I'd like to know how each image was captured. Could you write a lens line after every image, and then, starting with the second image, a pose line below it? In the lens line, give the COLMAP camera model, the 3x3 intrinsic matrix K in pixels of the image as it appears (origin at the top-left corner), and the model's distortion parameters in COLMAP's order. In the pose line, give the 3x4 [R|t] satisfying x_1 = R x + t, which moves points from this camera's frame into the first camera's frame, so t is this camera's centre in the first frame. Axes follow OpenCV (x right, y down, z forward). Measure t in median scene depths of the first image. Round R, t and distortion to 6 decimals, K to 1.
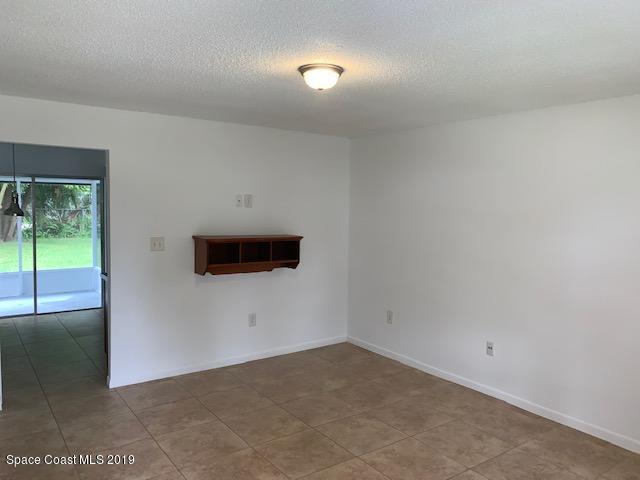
lens RADIAL K [[494.0, 0, 317.6], [0, 494.0, 236.2], [0, 0, 1]] dist [0.037021, -0.033693]
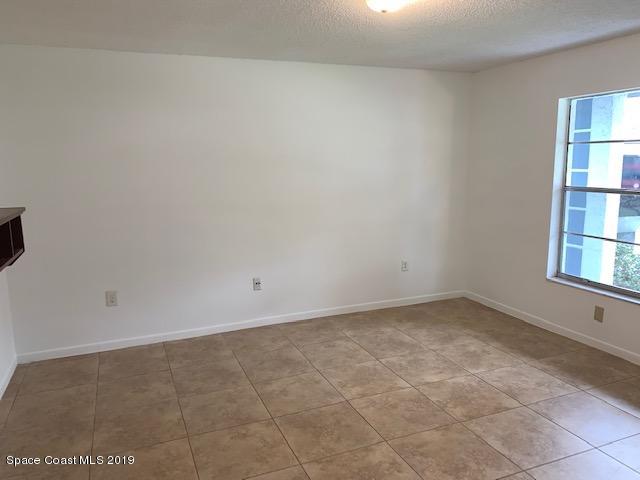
lens RADIAL K [[494.0, 0, 321.2], [0, 494.0, 241.9], [0, 0, 1]] dist [0.037021, -0.033693]
pose [[0.252149, -0.197226, 0.947377, -0.662630], [0.099443, 0.979108, 0.177364, -0.041514], [-0.962565, 0.049488, 0.266494, 0.625142]]
